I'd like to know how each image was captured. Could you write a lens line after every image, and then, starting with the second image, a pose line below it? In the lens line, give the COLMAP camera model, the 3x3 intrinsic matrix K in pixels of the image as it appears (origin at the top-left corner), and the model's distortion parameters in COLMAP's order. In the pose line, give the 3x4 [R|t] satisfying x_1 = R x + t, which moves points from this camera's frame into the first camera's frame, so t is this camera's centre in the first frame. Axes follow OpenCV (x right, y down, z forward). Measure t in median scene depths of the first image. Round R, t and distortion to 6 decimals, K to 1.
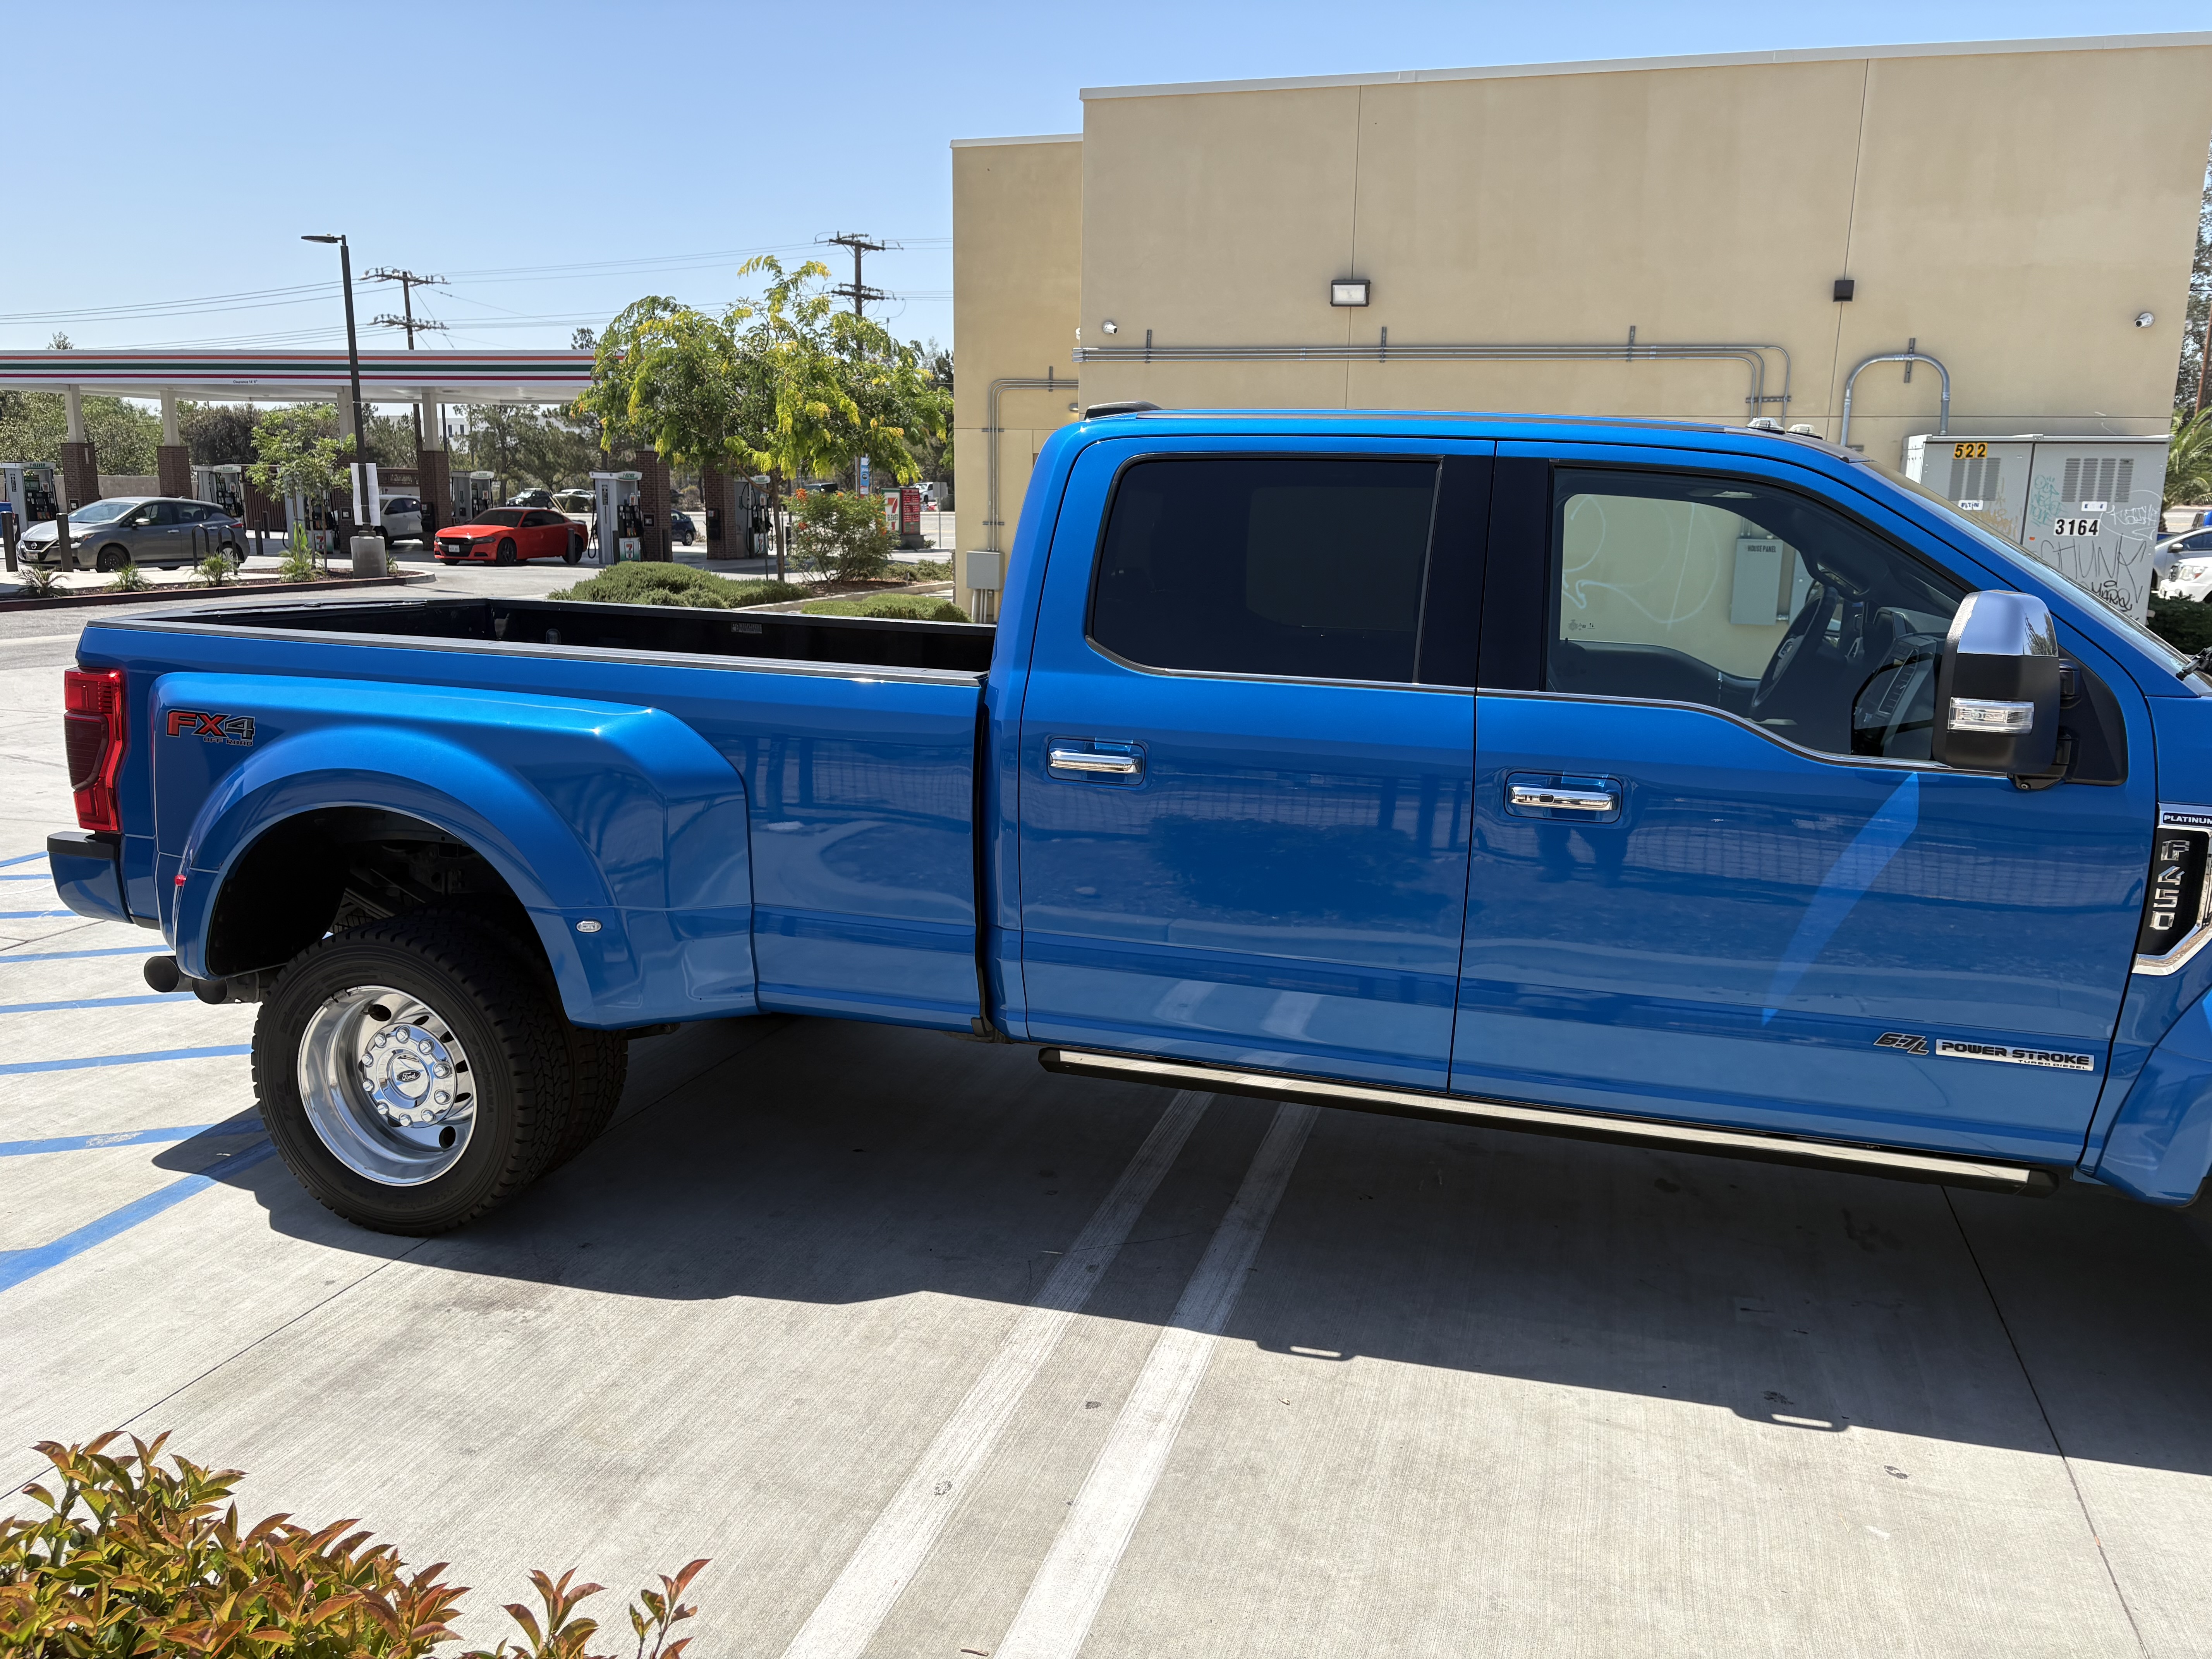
lens RADIAL K [[1643.6, 0, 1100.9], [0, 1643.6, 825.8], [0, 0, 1]] dist [0.044406, -0.038467]
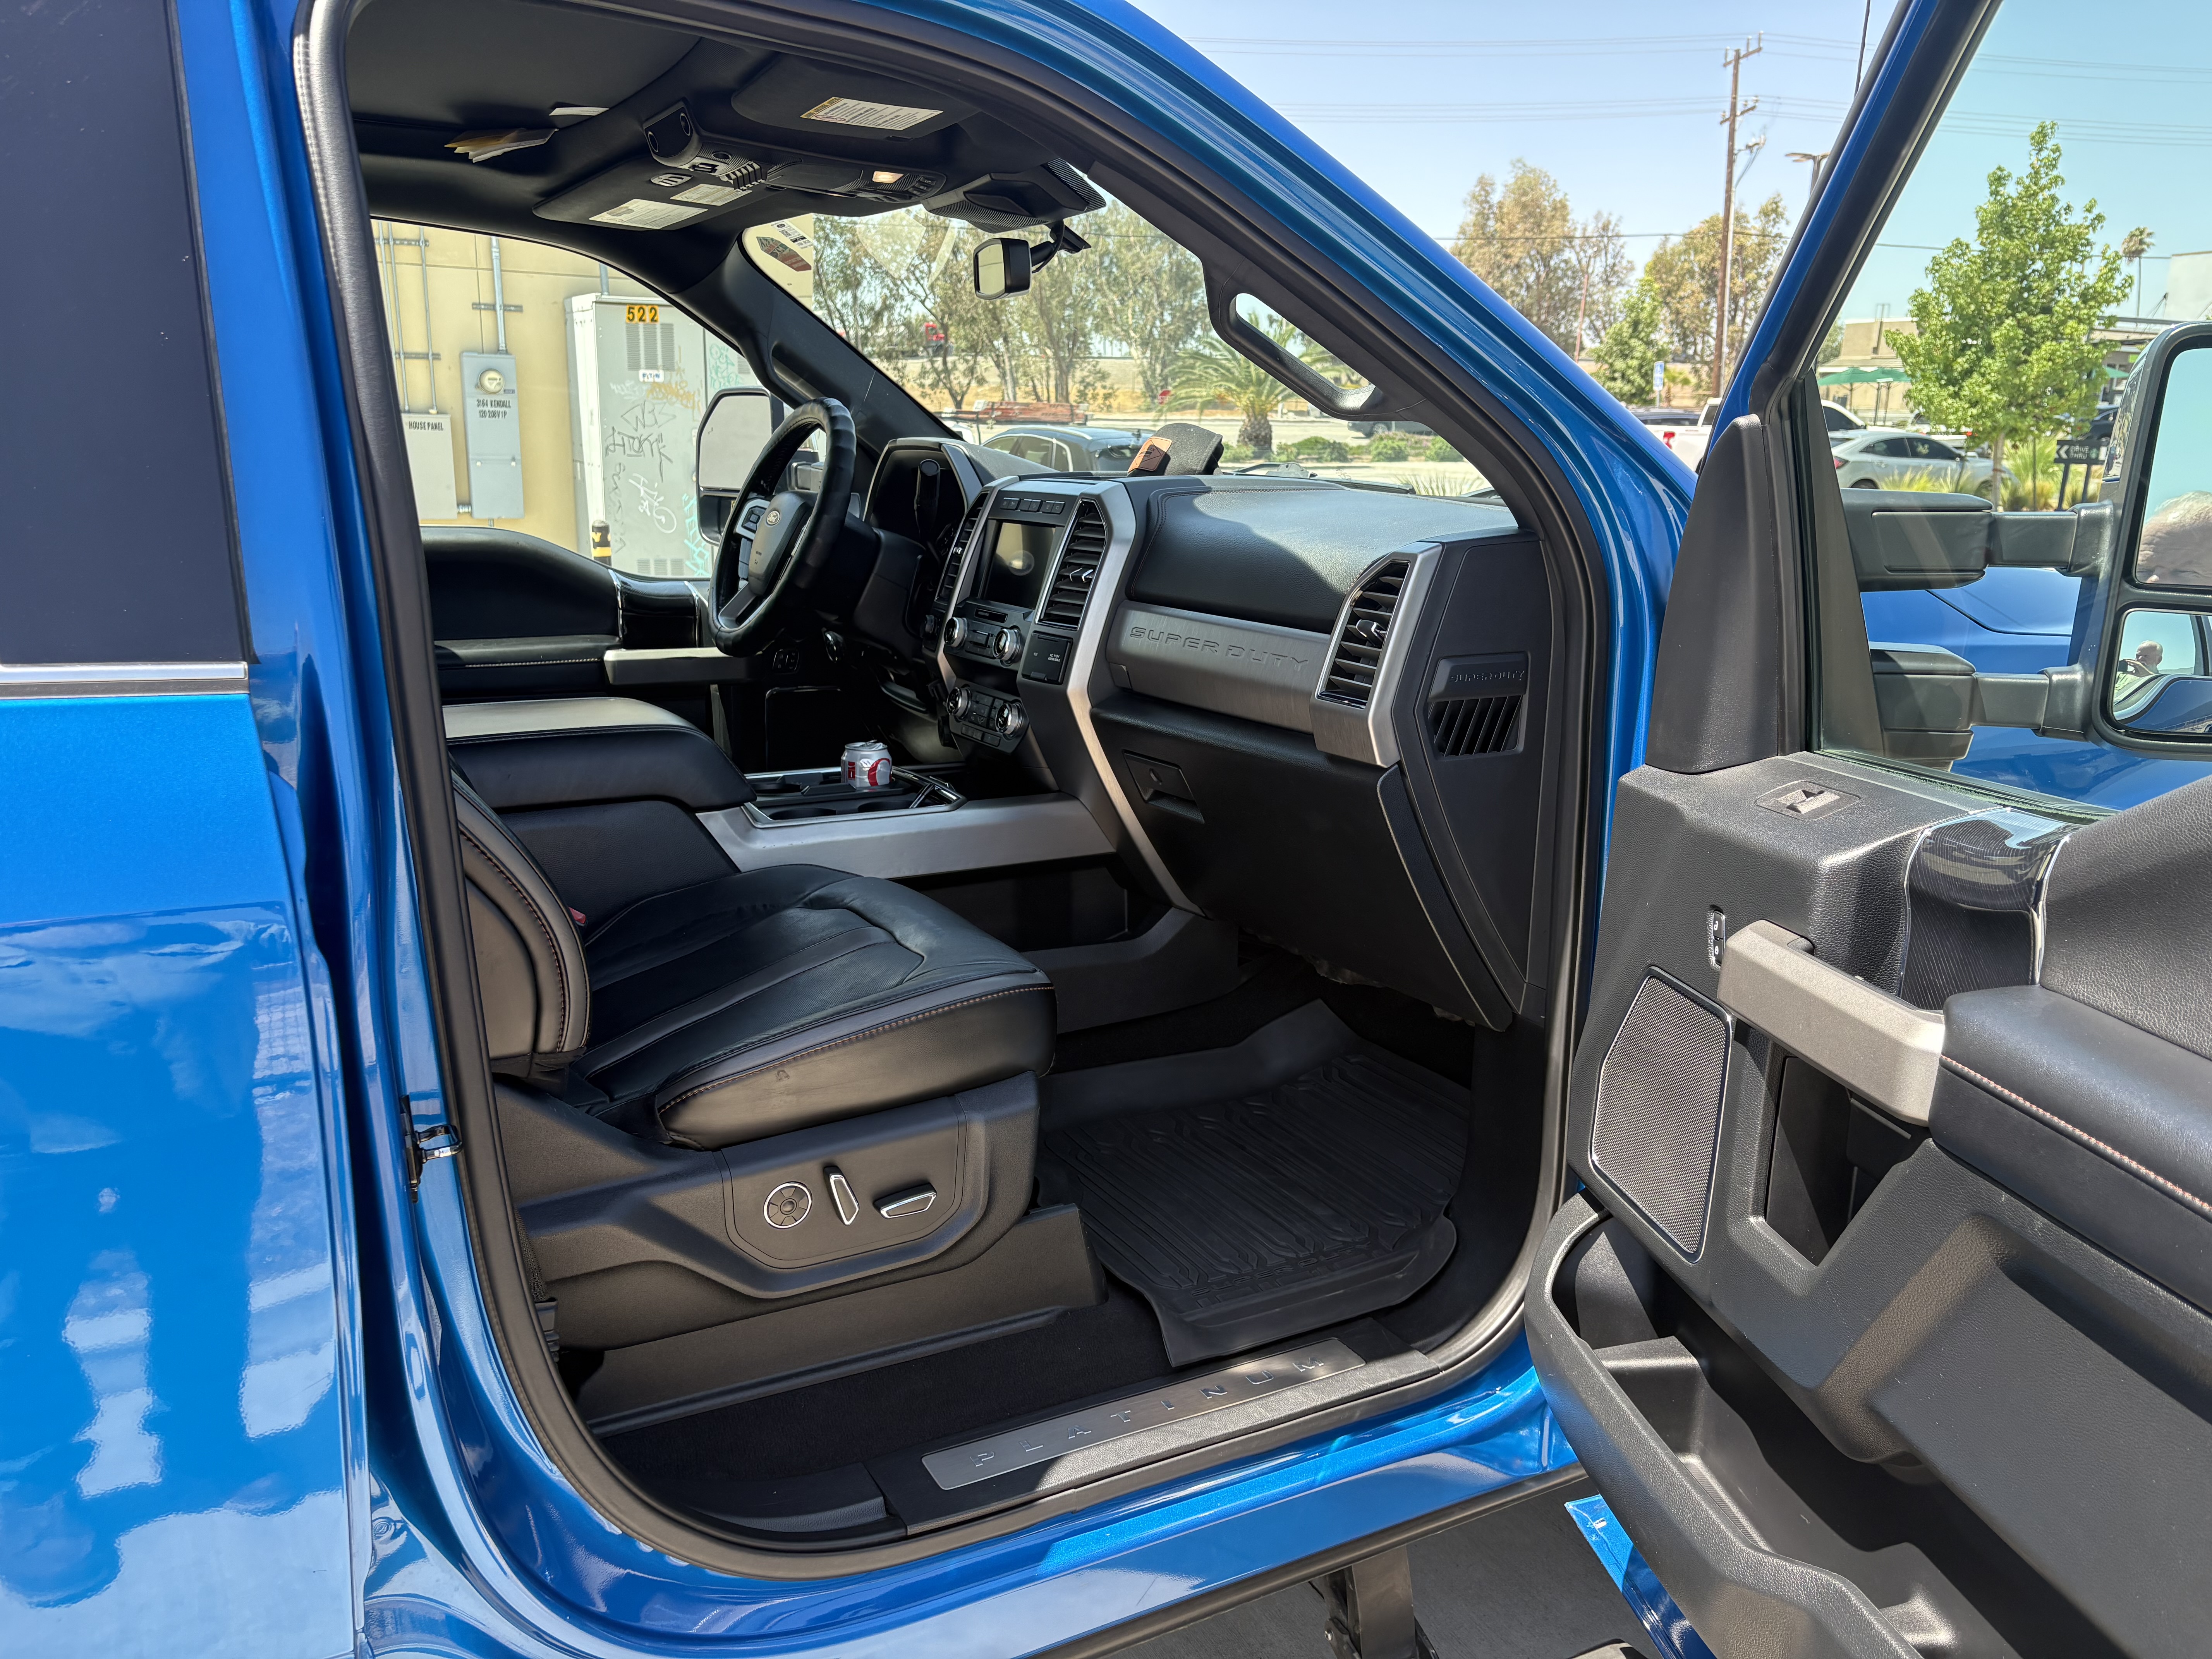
lens RADIAL K [[1688.0, 0, 1106.0], [0, 1688.0, 829.5], [0, 0, 1]] dist [0.008909, 0.000166]
pose [[0.709927, -0.167344, 0.684105, 0.103130], [0.131359, 0.985778, 0.104821, -0.048568], [-0.691916, 0.015448, 0.721812, 0.601511]]
